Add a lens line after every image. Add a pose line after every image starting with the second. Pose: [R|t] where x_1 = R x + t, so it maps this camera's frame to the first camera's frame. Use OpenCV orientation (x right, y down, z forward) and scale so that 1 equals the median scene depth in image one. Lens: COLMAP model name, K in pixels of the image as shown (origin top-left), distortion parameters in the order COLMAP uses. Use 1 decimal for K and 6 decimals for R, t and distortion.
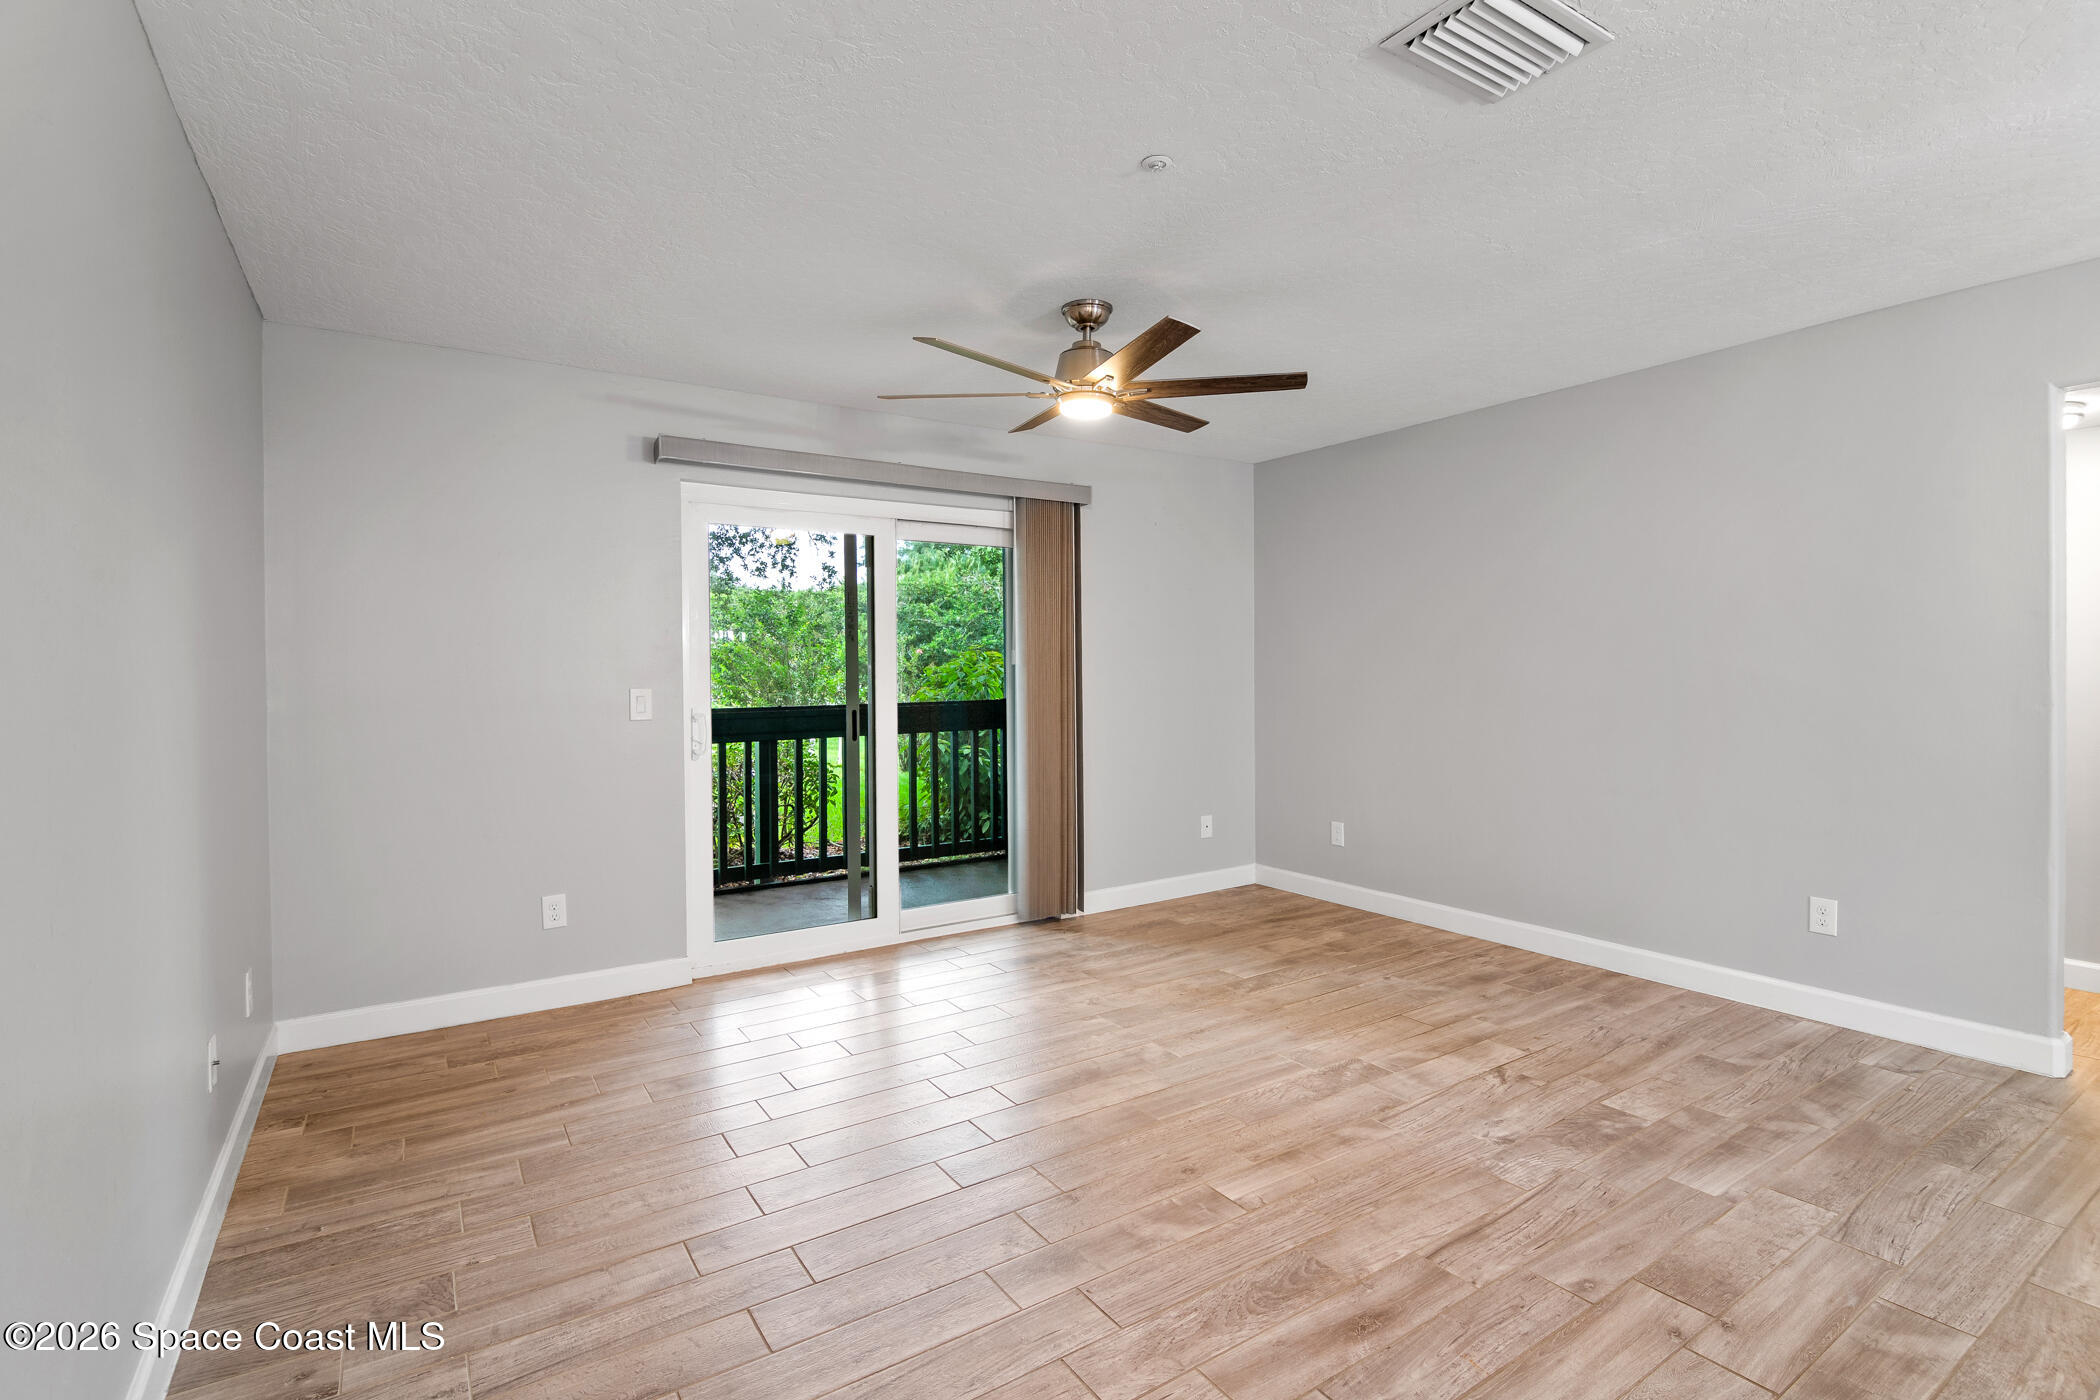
lens RADIAL K [[985.8, 0, 1055.0], [0, 985.8, 675.7], [0, 0, 1]] dist [-0.002239, -0.008845]
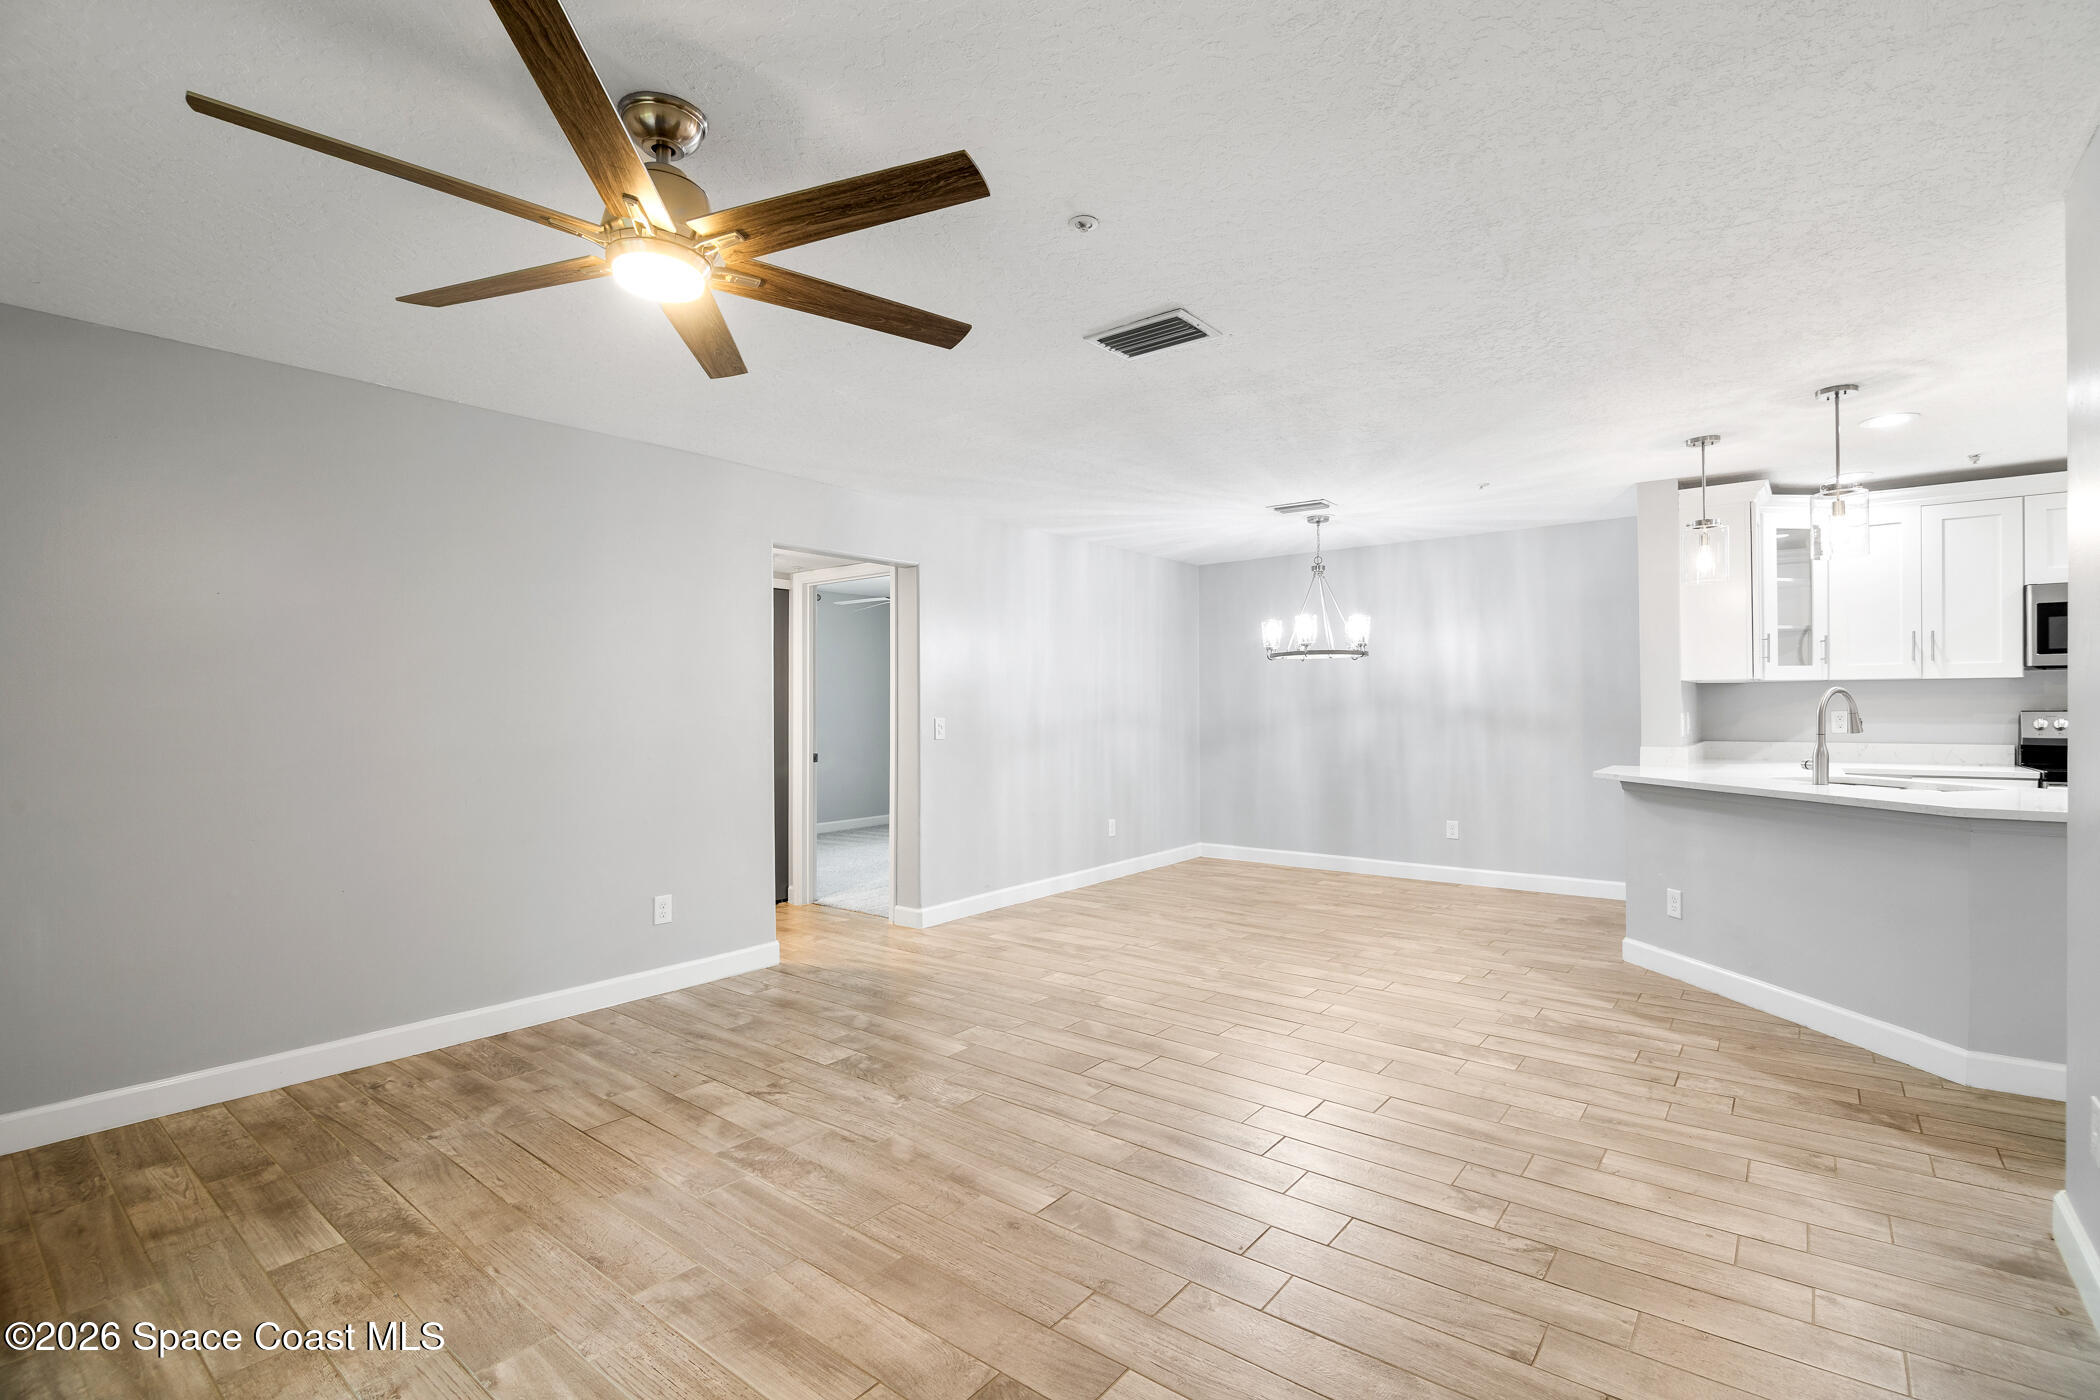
lens RADIAL K [[964.0, 0, 1055.2], [0, 964.0, 703.0], [0, 0, 1]] dist [-0.002884, -0.007363]
pose [[-0.314573, 0.015361, 0.949109, -0.584997], [0.014897, 0.999826, -0.011244, -0.001712], [-0.949116, 0.010601, -0.314747, 0.931388]]
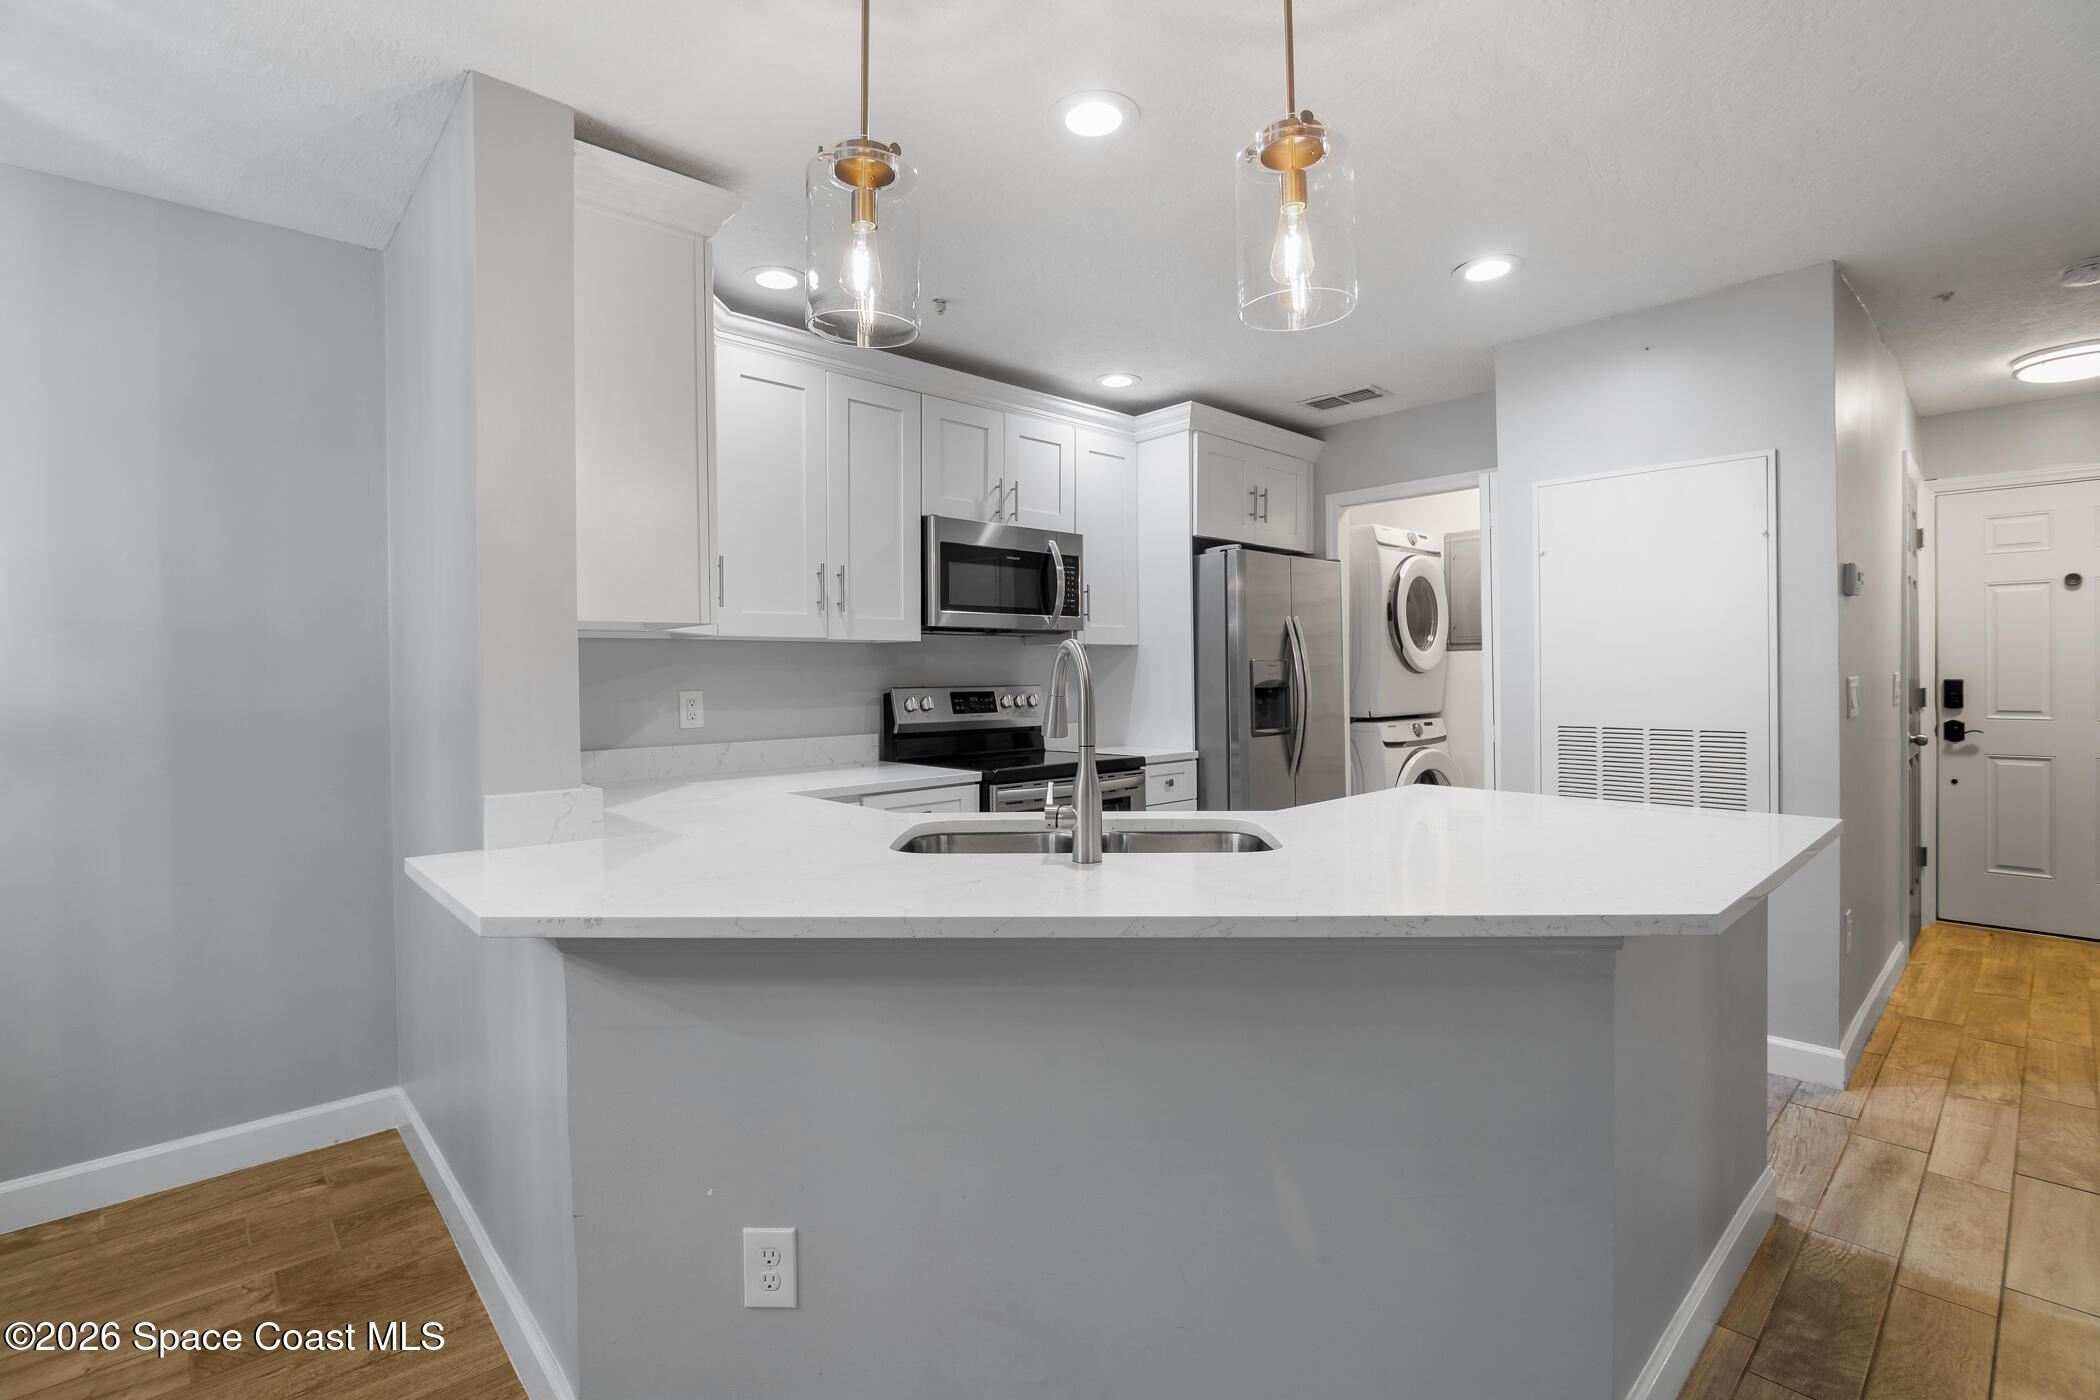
lens RADIAL K [[961.6, 0, 1052.5], [0, 961.6, 679.2], [0, 0, 1]] dist [-0.001411, -0.000340]
pose [[-0.985817, 0.021468, -0.166446, 0.343997], [0.019724, 0.999732, 0.012121, -0.003530], [0.166662, 0.008666, -0.985976, 0.170360]]
